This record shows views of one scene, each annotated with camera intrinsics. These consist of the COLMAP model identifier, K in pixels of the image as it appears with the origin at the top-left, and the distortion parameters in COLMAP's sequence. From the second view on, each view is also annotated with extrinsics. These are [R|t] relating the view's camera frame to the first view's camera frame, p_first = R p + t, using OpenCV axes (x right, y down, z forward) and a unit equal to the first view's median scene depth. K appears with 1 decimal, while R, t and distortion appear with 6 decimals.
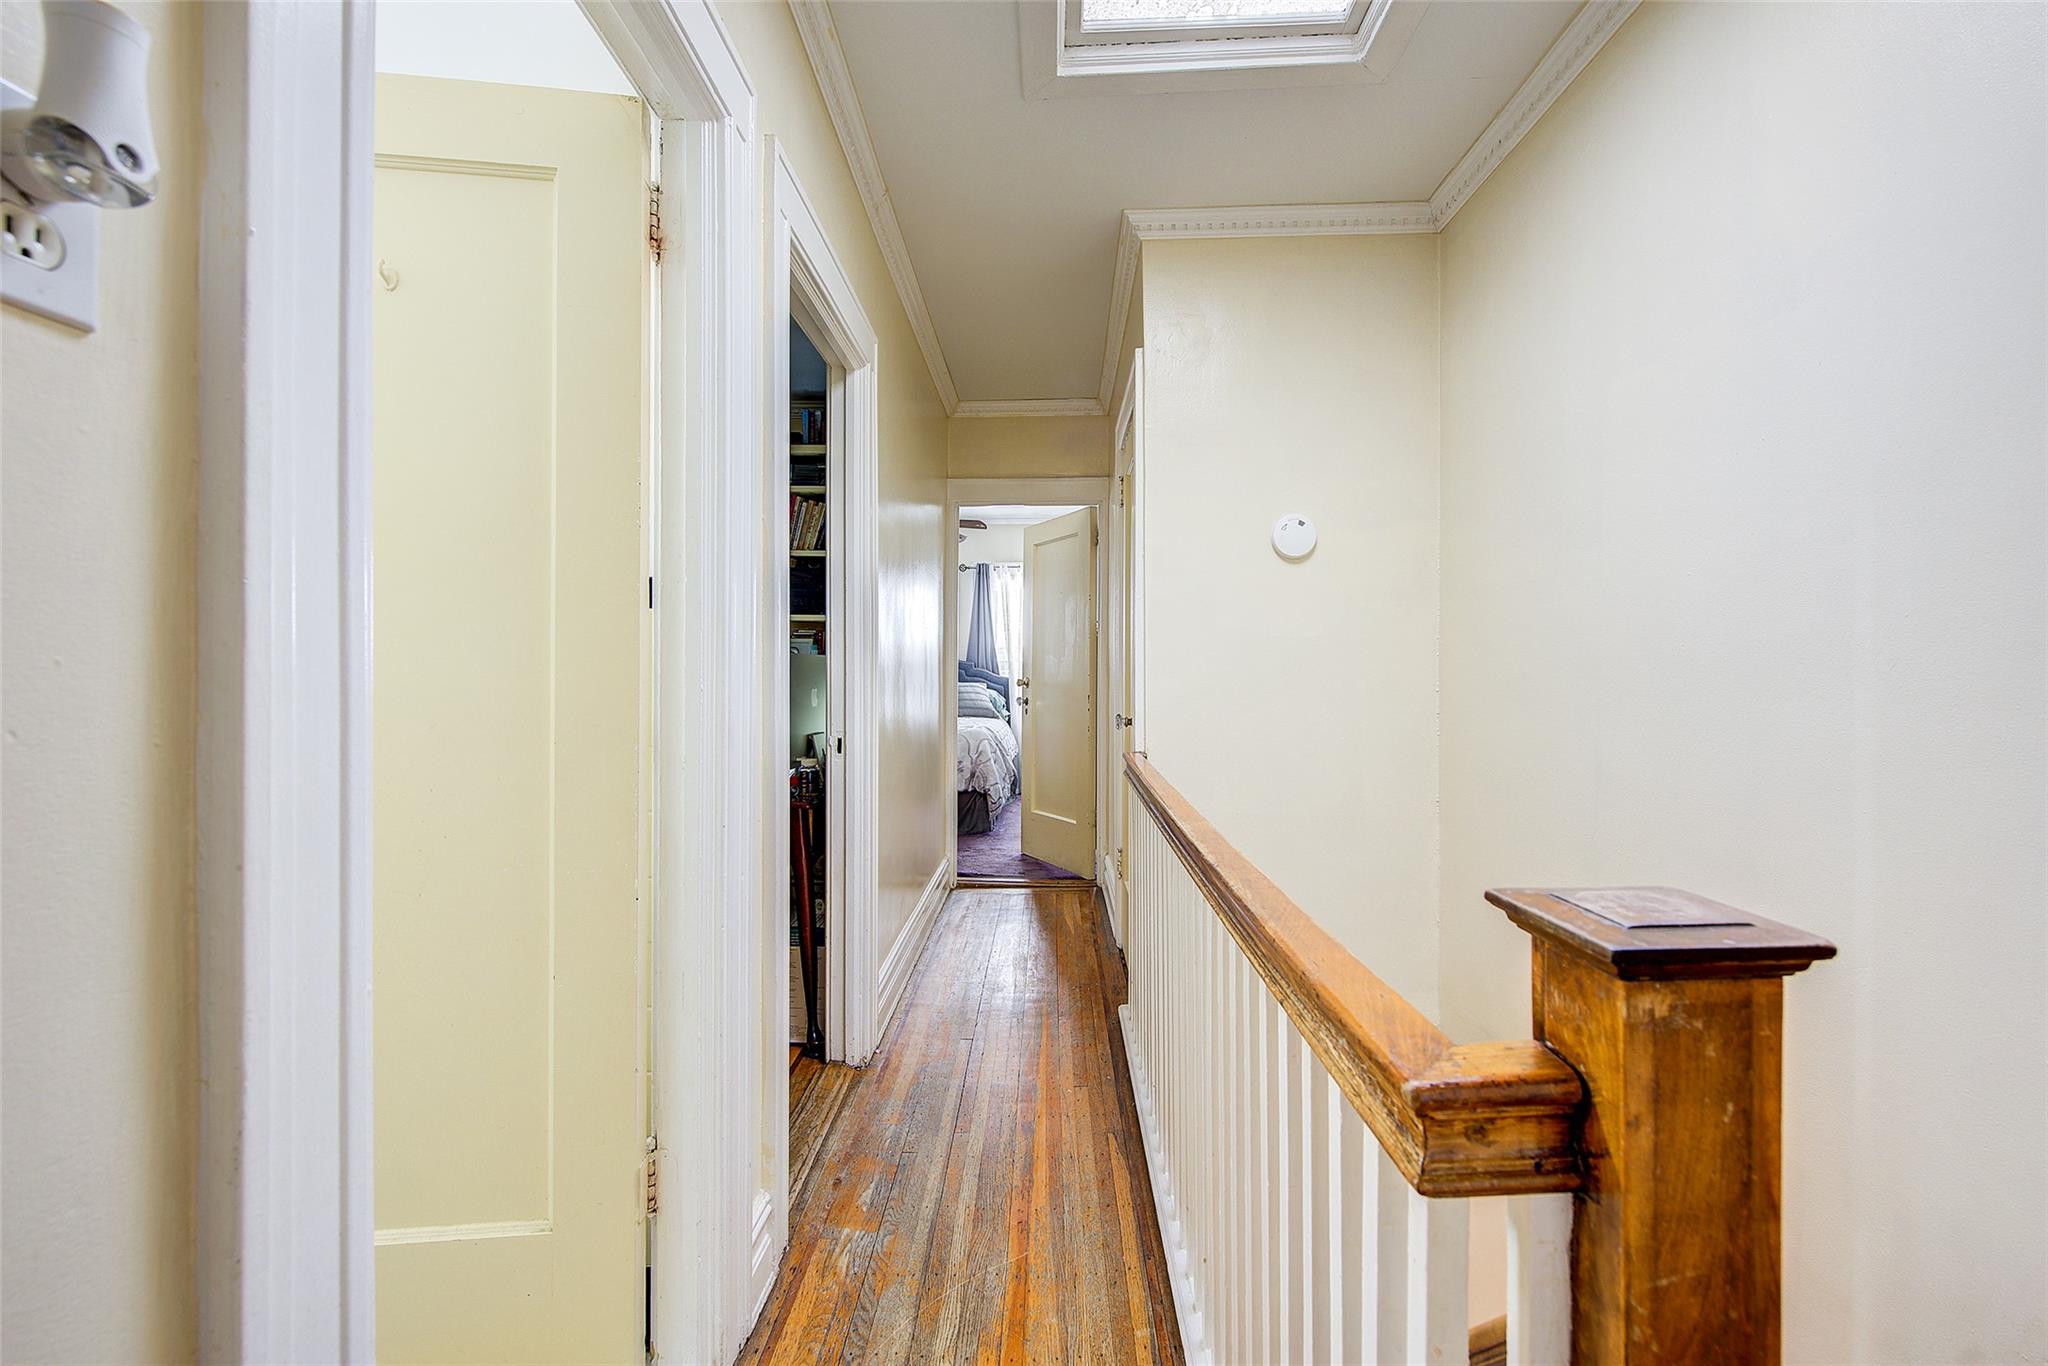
lens RADIAL K [[909.7, 0, 1024.0], [0, 909.7, 683.0], [0, 0, 1]] dist [0.002236, -0.008066]
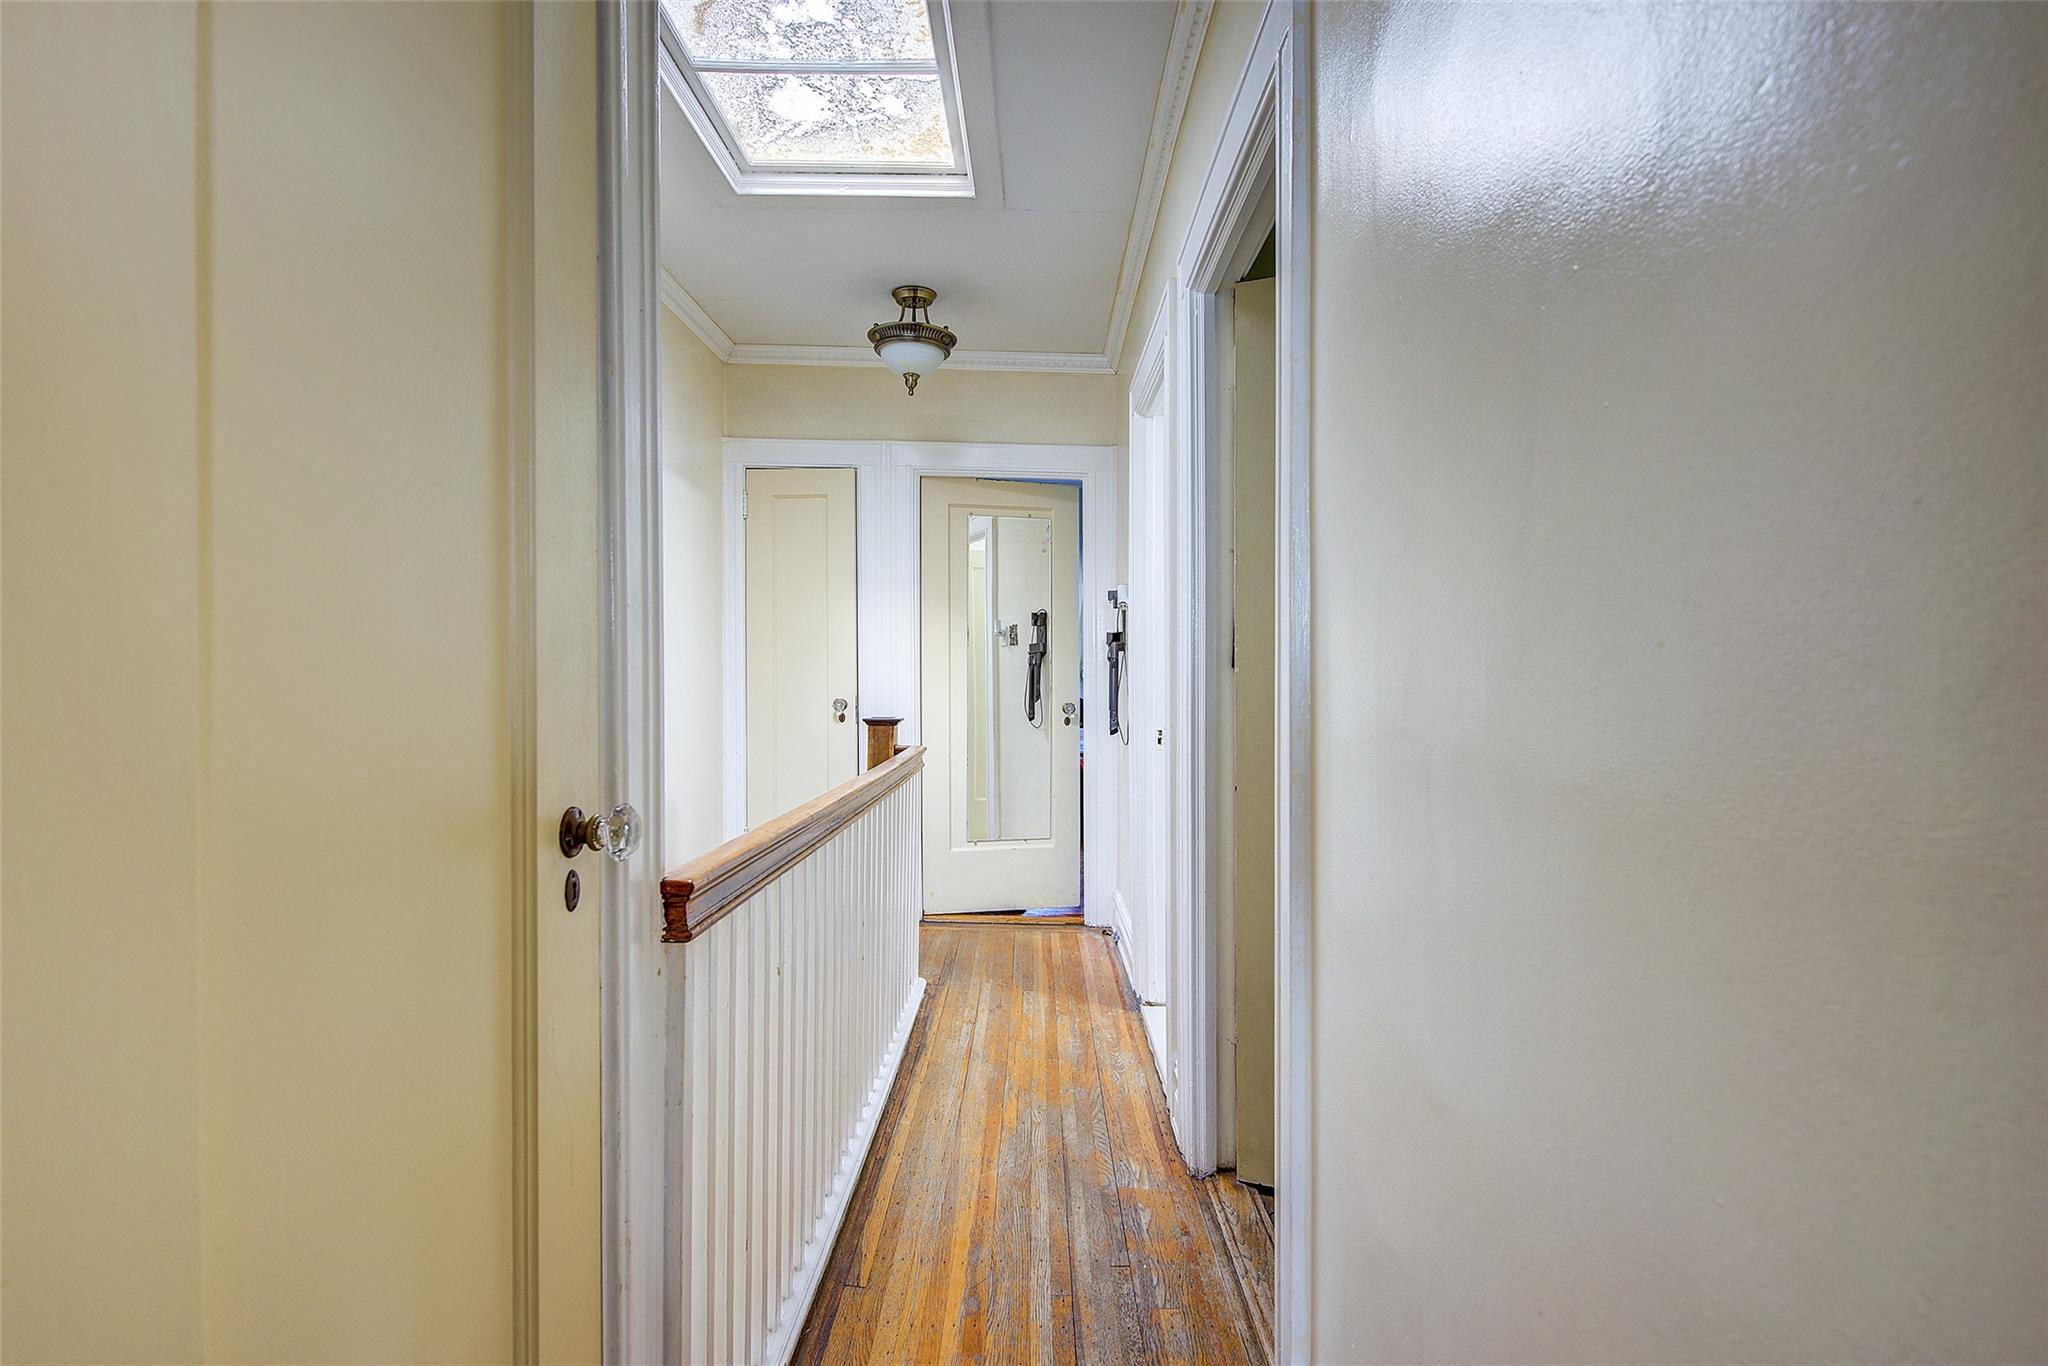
lens RADIAL K [[1006.1, 0, 1024.0], [0, 1006.1, 683.0], [0, 0, 1]] dist [0.000113, -0.000006]
pose [[-0.999875, 0.003140, -0.015465, -0.028236], [0.003025, 0.999967, 0.007500, -0.007142], [0.015488, 0.007452, -0.999852, 1.909296]]
